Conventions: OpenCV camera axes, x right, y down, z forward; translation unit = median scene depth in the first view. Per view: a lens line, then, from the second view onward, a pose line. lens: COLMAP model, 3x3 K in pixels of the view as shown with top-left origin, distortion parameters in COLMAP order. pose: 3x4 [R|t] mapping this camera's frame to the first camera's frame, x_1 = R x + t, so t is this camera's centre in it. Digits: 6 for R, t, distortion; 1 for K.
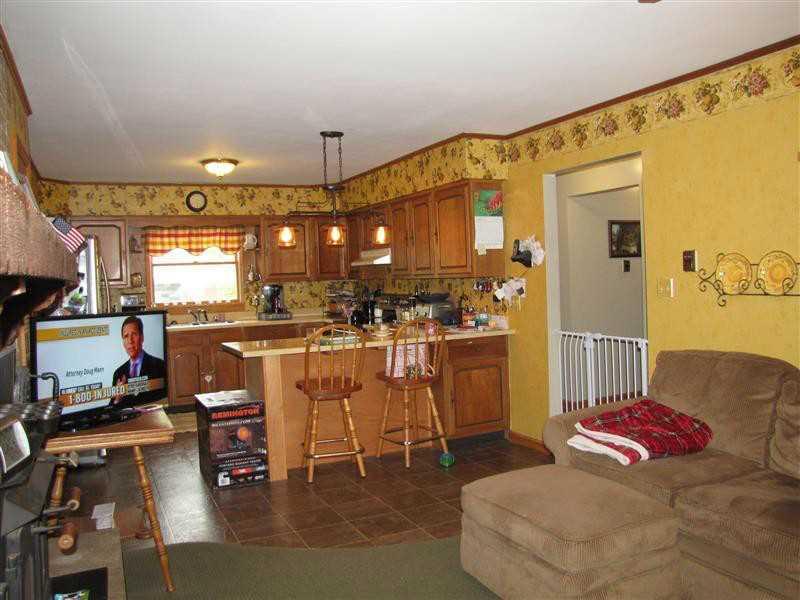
lens RADIAL K [[658.2, 0, 397.8], [0, 658.2, 295.7], [0, 0, 1]] dist [-0.123823, 0.029368]
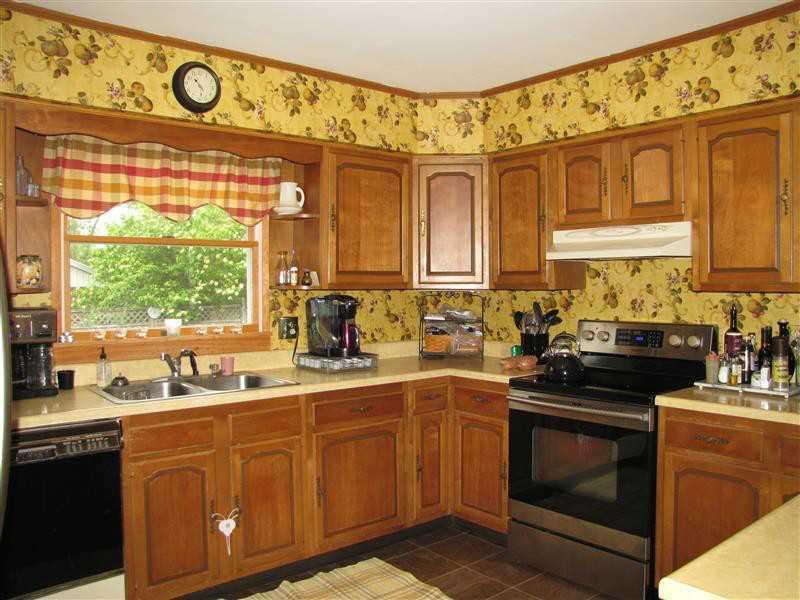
lens RADIAL K [[658.2, 0, 404.6], [0, 658.2, 303.3], [0, 0, 1]] dist [-0.123823, 0.029368]
pose [[0.966390, 0.025202, 0.255843, -0.273850], [-0.022190, 0.999646, -0.014652, -0.005317], [-0.256122, 0.008483, 0.966607, 0.555857]]
